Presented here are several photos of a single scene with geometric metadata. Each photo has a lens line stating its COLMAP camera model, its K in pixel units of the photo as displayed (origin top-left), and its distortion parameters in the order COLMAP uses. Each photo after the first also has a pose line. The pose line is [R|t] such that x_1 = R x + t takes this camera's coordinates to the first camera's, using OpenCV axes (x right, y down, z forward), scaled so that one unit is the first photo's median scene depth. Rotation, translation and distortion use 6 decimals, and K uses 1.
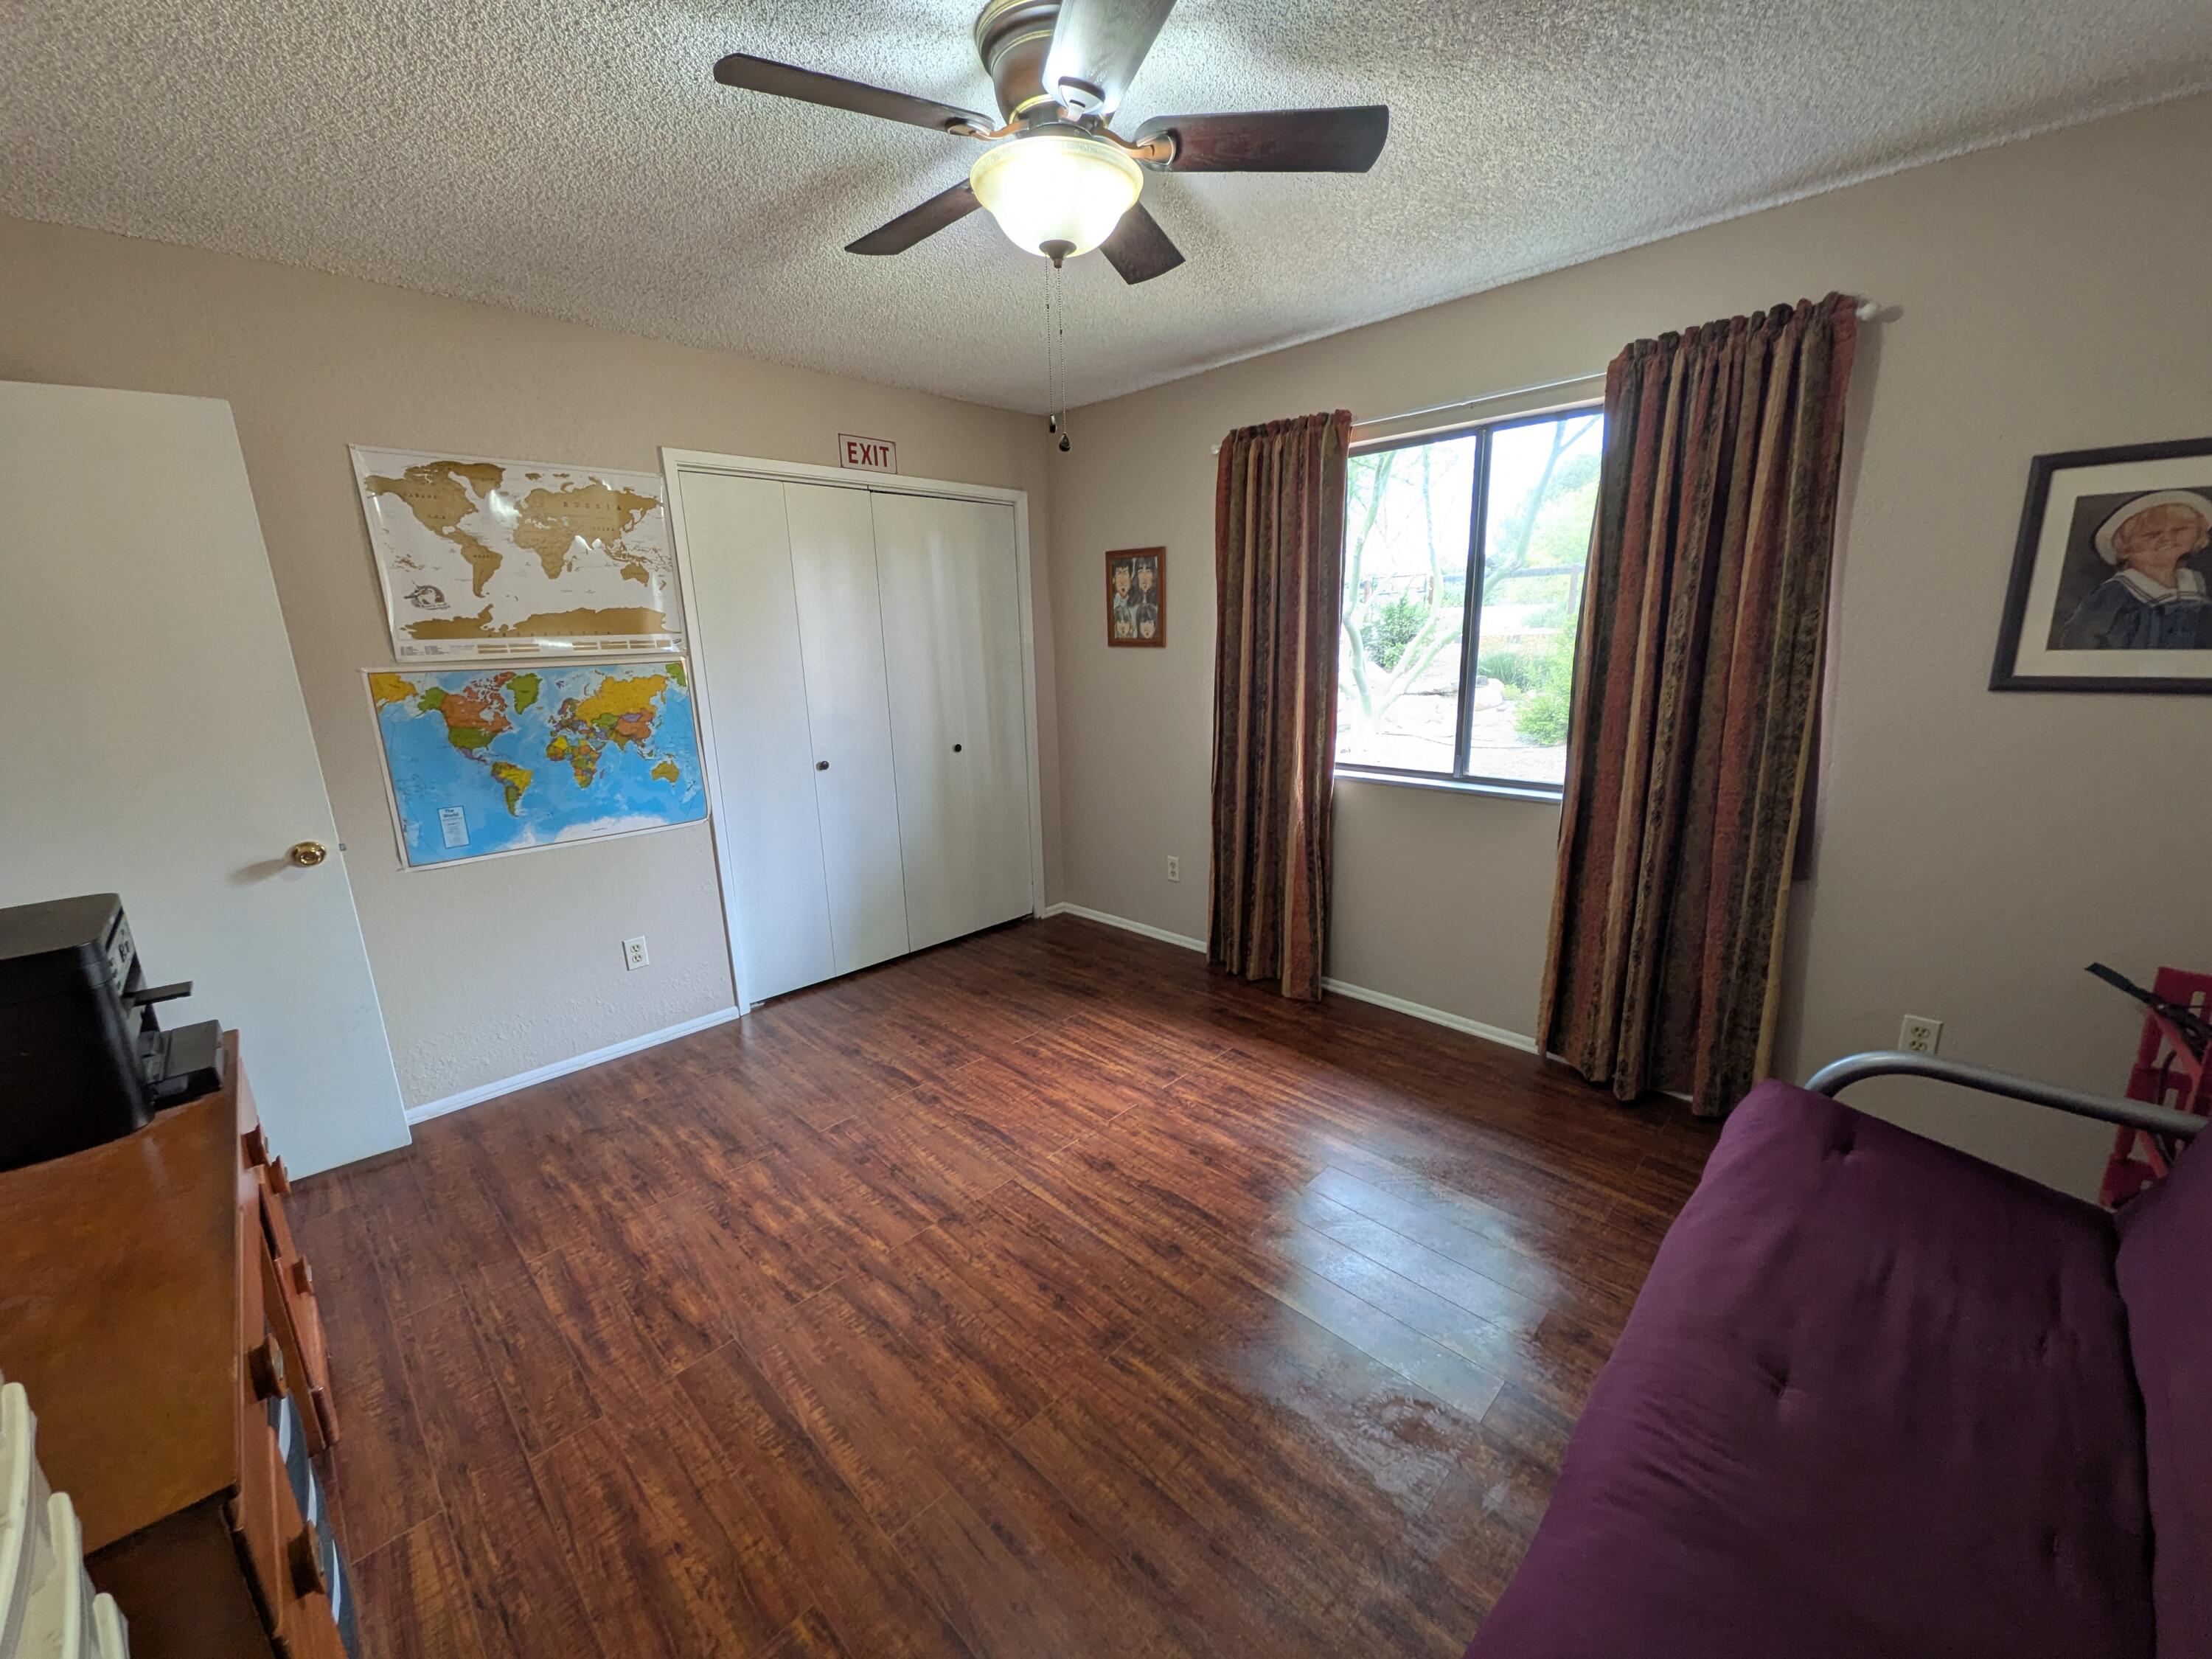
lens RADIAL K [[870.1, 0, 1101.2], [0, 870.1, 838.6], [0, 0, 1]] dist [-0.001816, 0.000069]
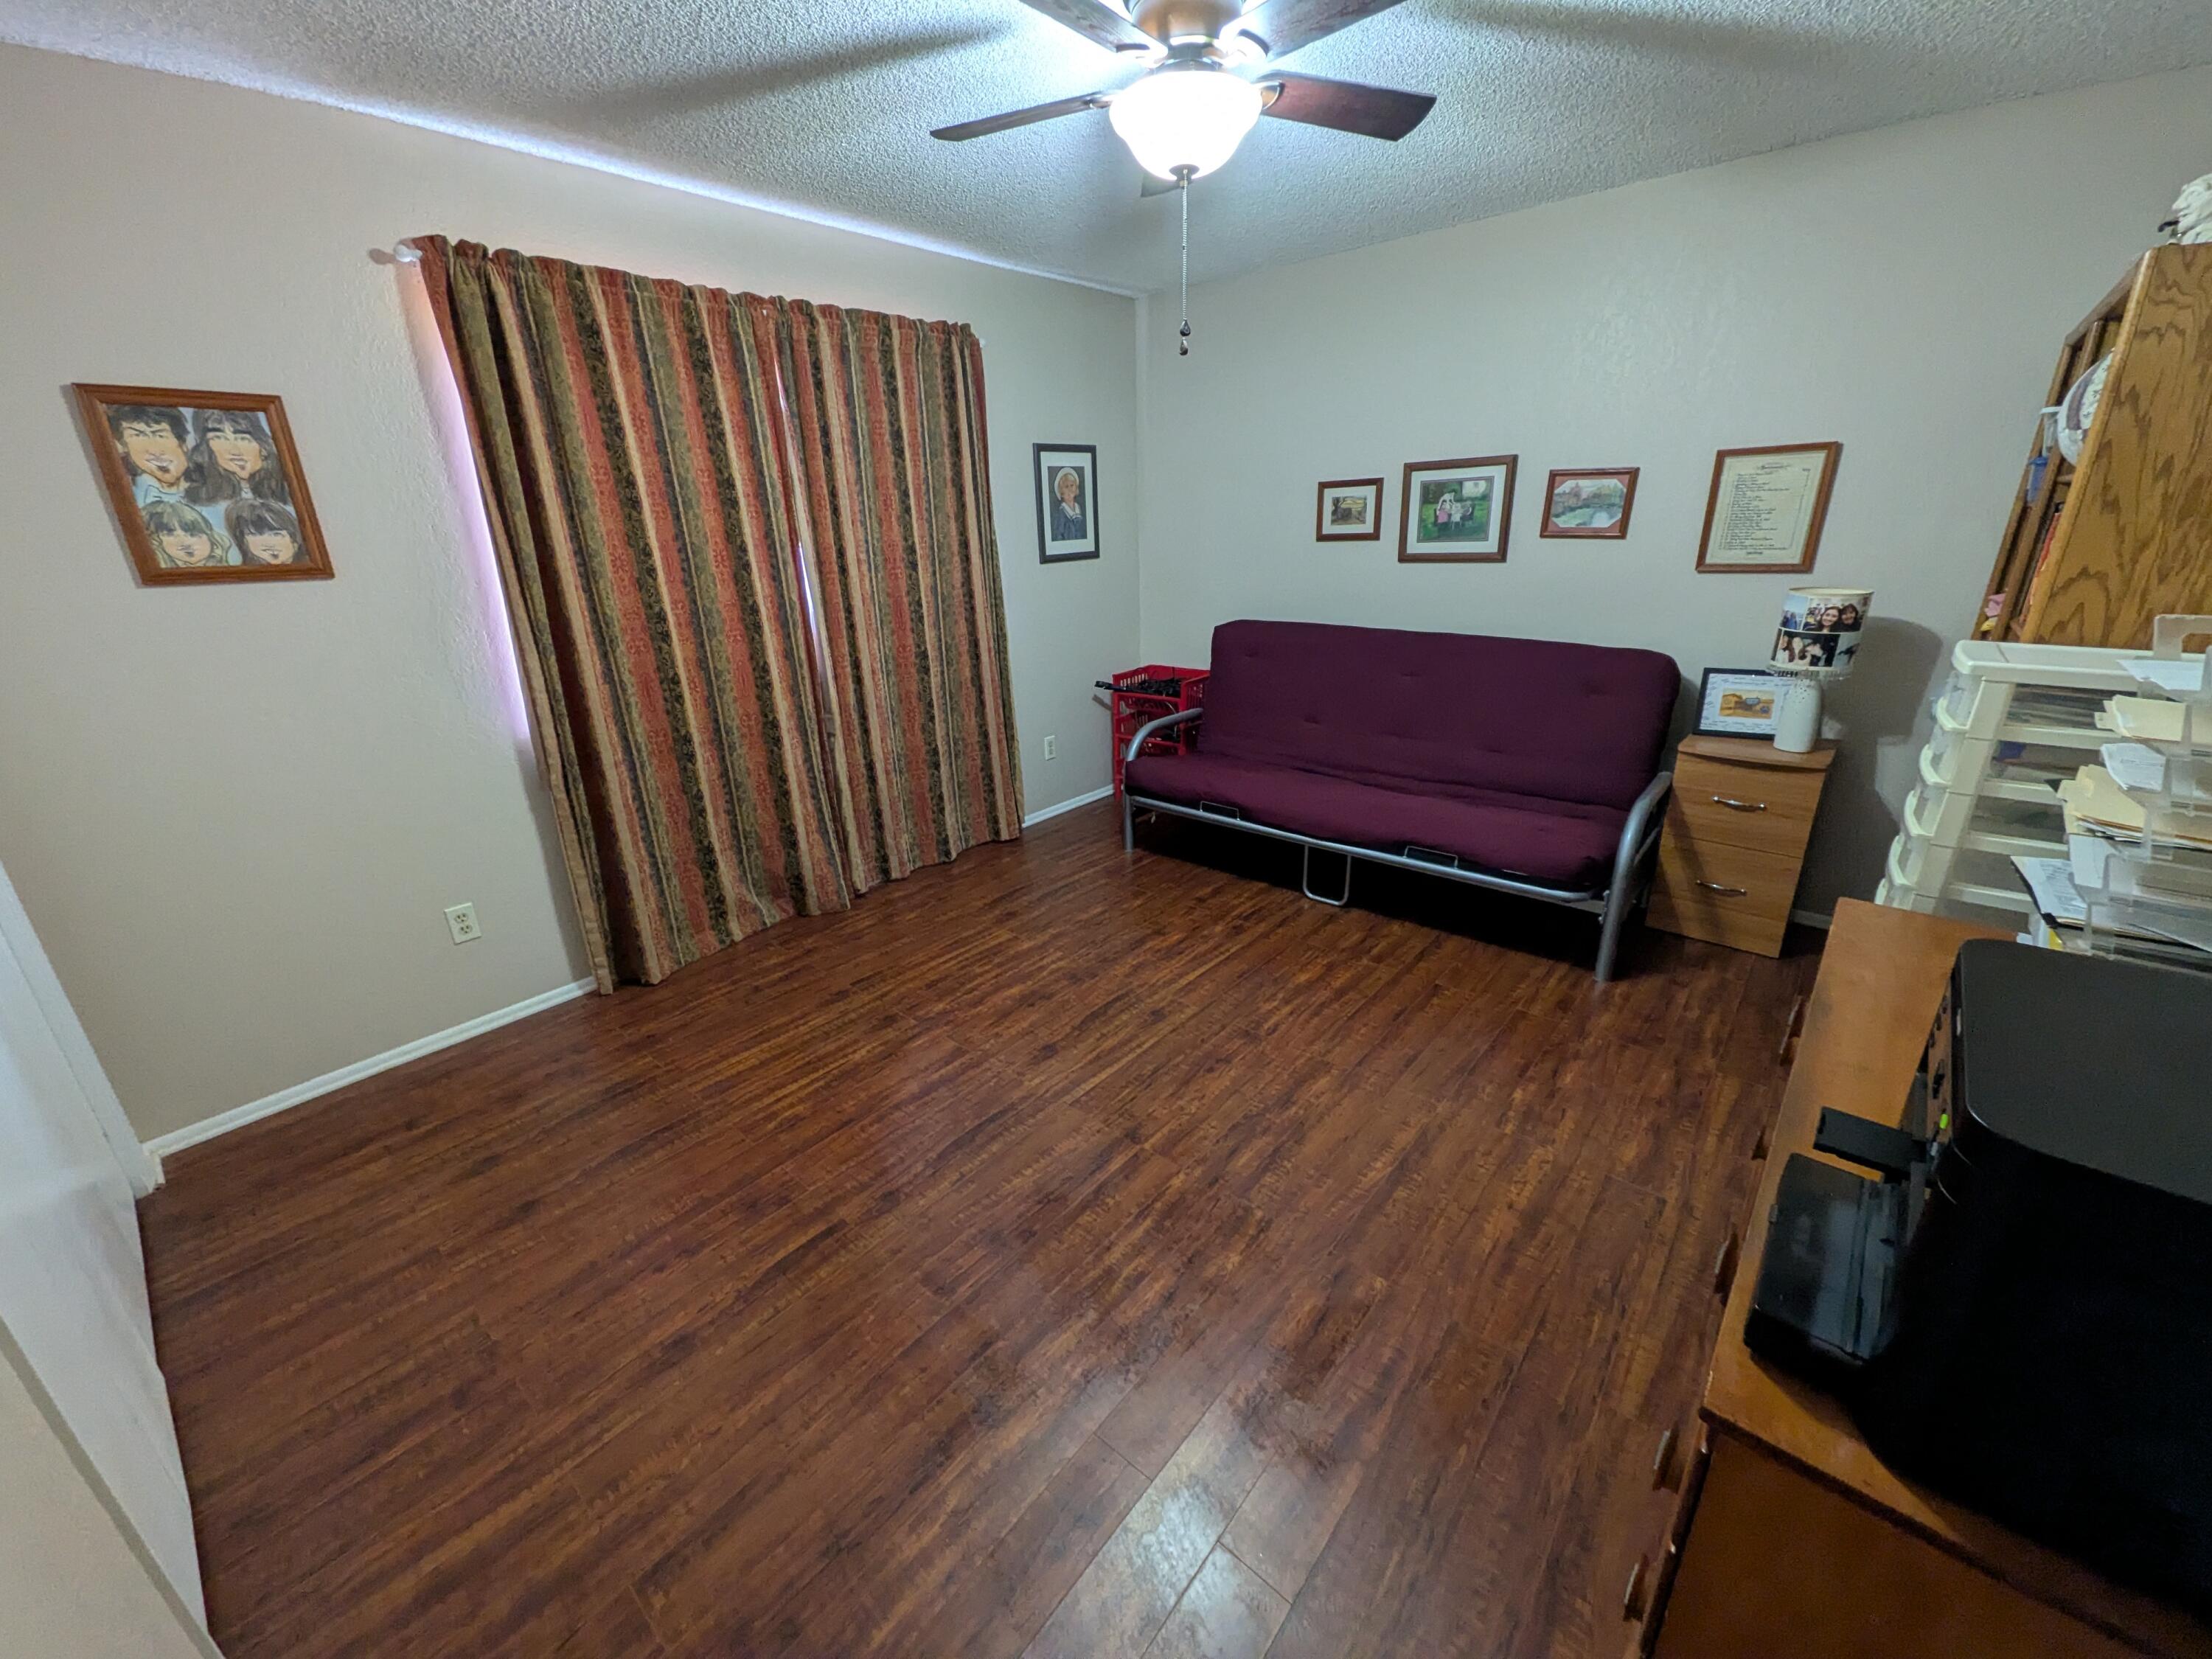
lens RADIAL K [[870.1, 0, 1101.2], [0, 870.1, 838.6], [0, 0, 1]] dist [-0.001816, 0.000069]
pose [[-0.072506, -0.320030, 0.944629, -0.746913], [0.263743, 0.907254, 0.327612, -0.149573], [-0.961864, 0.272894, 0.018624, 0.697978]]
